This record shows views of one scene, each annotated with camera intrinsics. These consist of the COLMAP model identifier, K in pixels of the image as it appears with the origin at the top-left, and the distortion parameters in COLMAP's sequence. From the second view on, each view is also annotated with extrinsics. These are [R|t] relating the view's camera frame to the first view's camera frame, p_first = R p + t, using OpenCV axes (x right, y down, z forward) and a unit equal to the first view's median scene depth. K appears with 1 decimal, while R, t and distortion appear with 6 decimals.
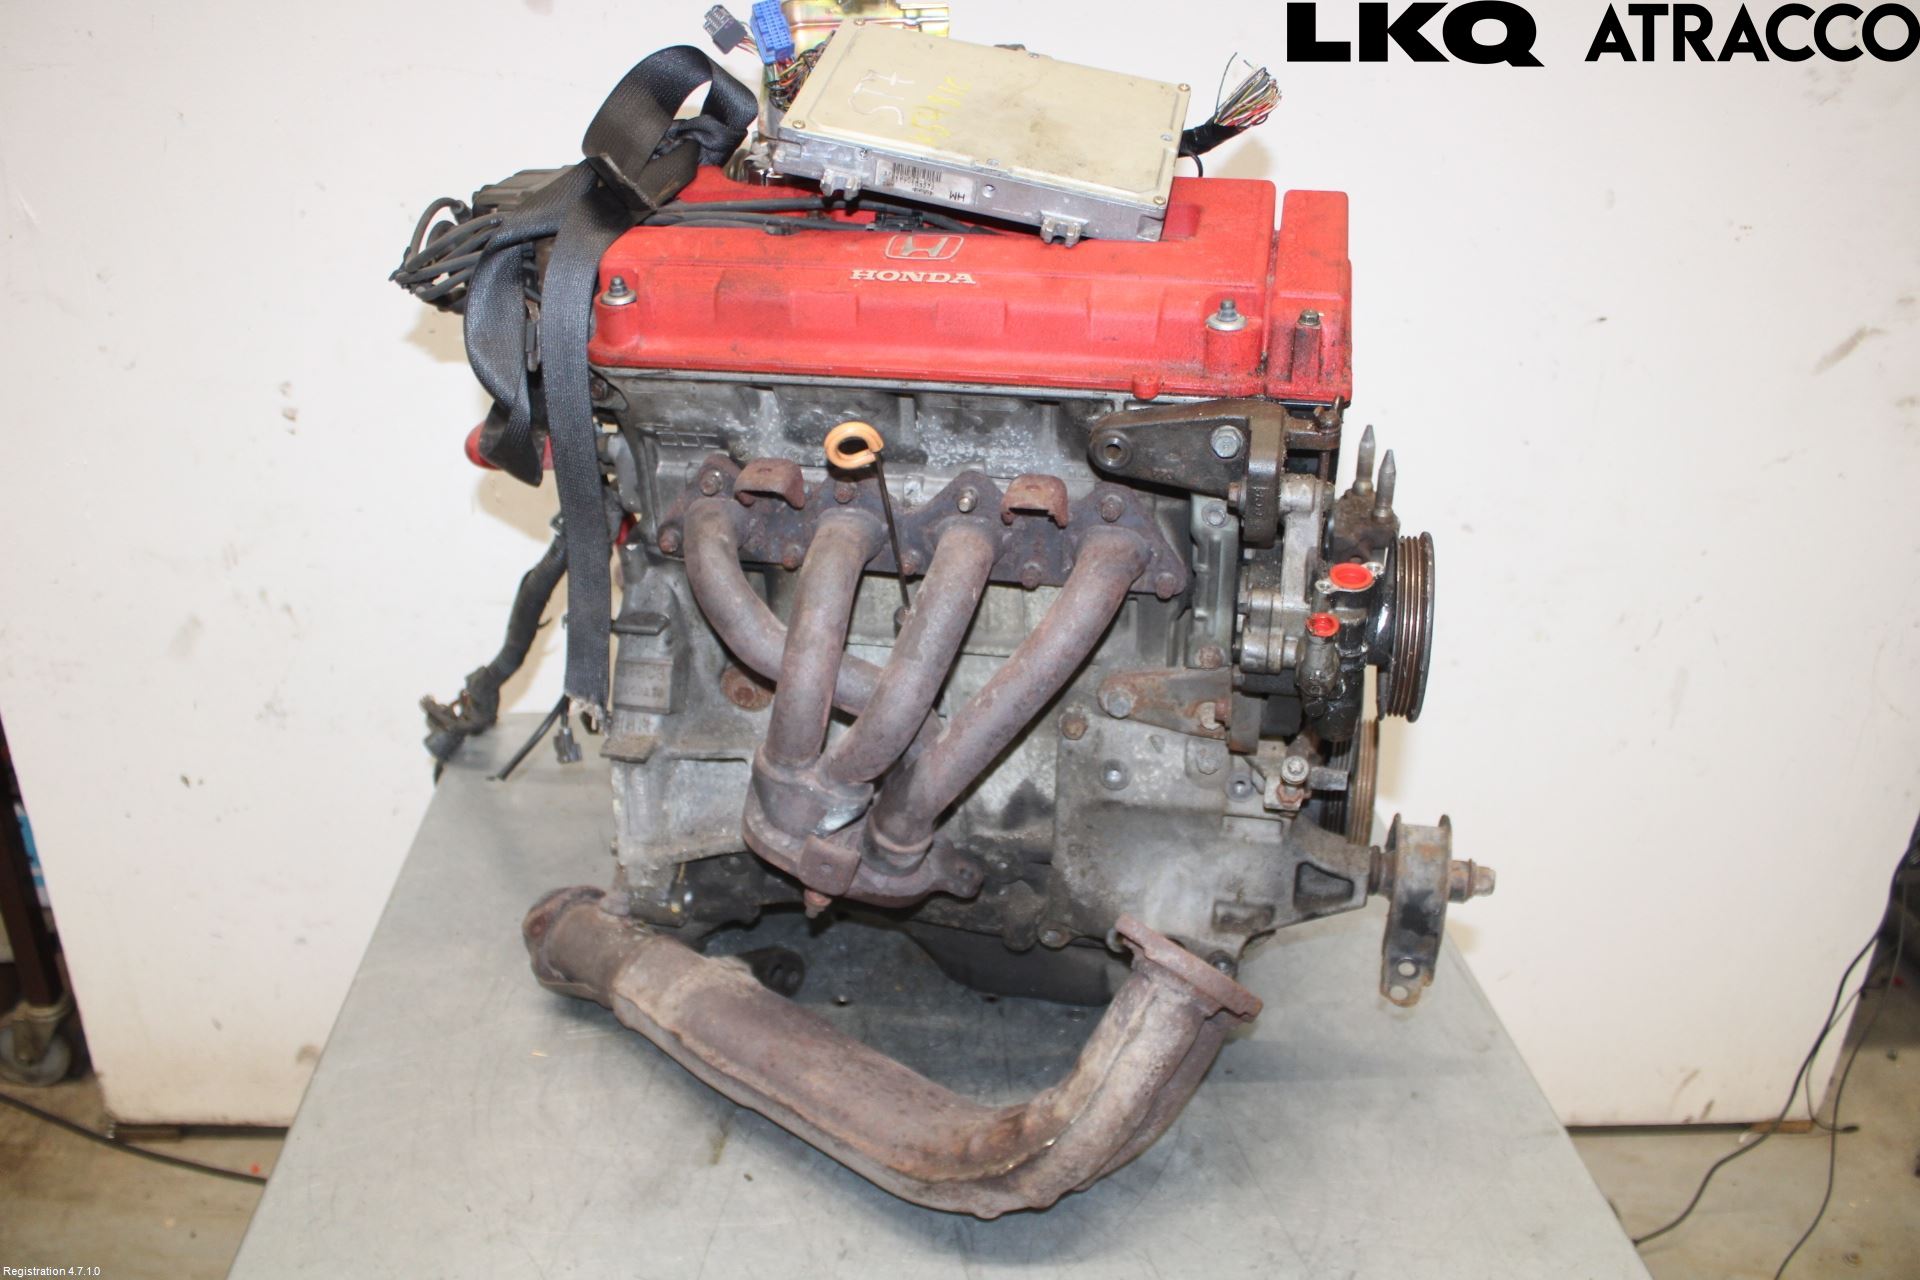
lens RADIAL K [[1636.7, 0, 957.7], [0, 1636.7, 648.3], [0, 0, 1]] dist [-0.101043, 0.071725]
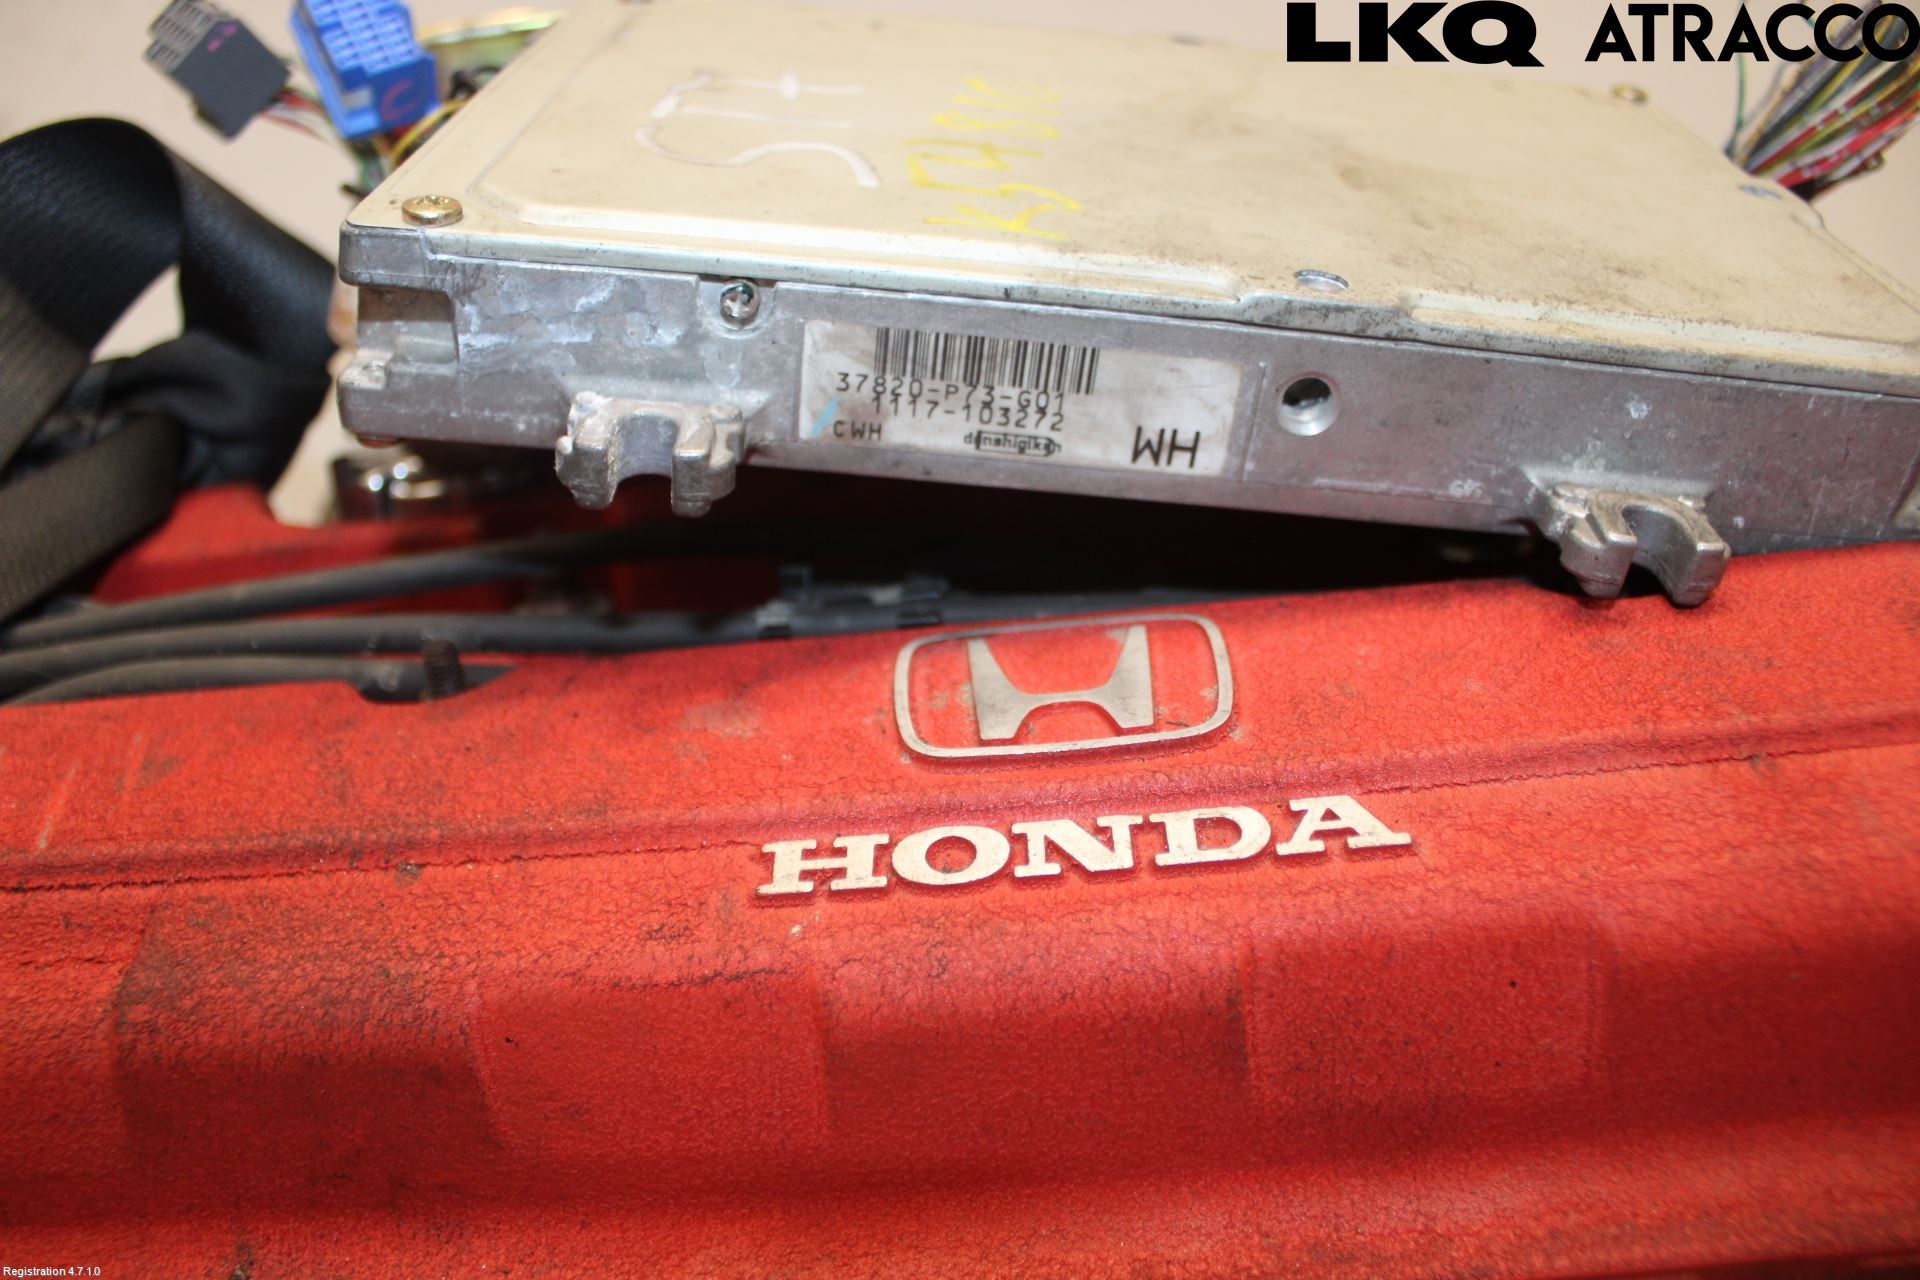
lens RADIAL K [[1636.7, 0, 960.5], [0, 1636.7, 645.0], [0, 0, 1]] dist [-0.101043, 0.071725]
pose [[0.982136, -0.125416, 0.140286, -0.065016], [0.151505, 0.969186, -0.194227, -0.210865], [-0.111604, 0.212011, 0.970874, 0.786382]]
